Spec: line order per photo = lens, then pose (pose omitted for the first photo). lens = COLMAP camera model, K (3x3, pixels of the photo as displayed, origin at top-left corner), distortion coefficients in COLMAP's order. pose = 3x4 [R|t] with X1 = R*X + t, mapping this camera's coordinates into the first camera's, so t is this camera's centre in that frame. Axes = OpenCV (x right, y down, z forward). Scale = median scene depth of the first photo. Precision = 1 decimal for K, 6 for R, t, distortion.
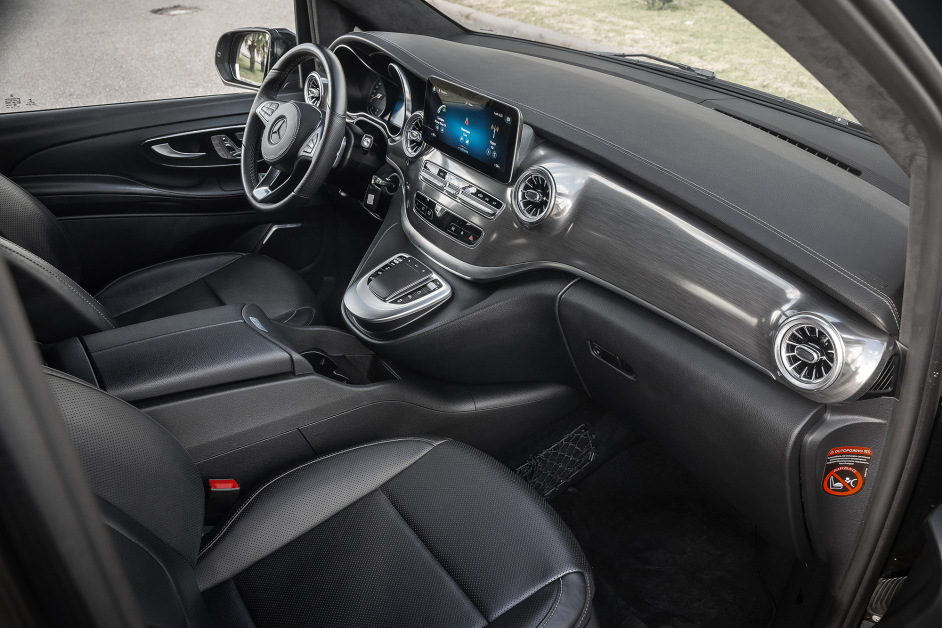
lens RADIAL K [[687.4, 0, 457.6], [0, 687.4, 314.0], [0, 0, 1]] dist [-0.084566, 0.000412]
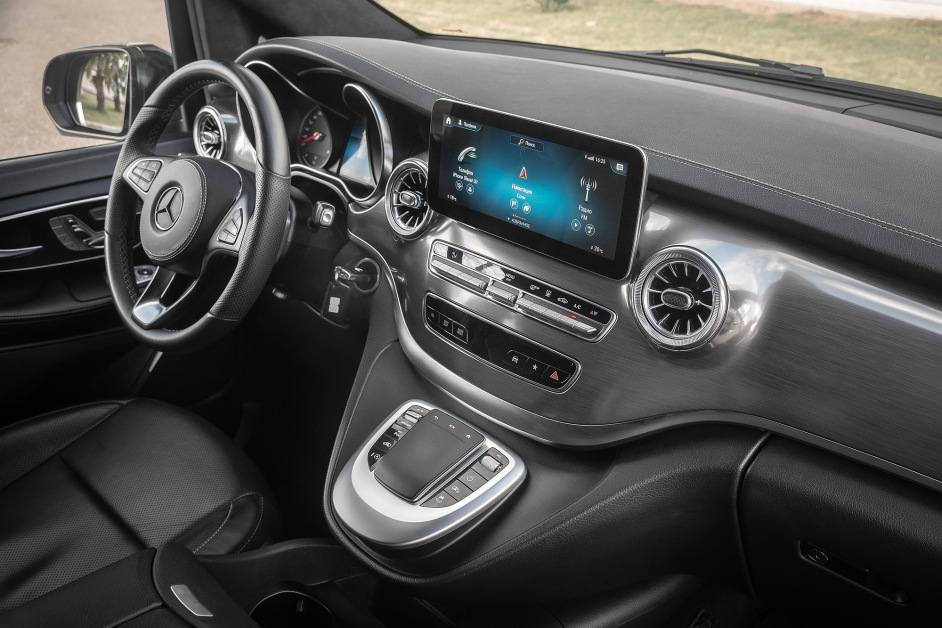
lens RADIAL K [[762.4, 0, 471.0], [0, 762.4, 314.0], [0, 0, 1]] dist [-0.102974, 0.068636]
pose [[0.981274, -0.109181, 0.158685, -0.116687], [0.117780, 0.991983, -0.045806, -0.114526], [-0.152412, 0.063638, 0.986266, 0.313367]]
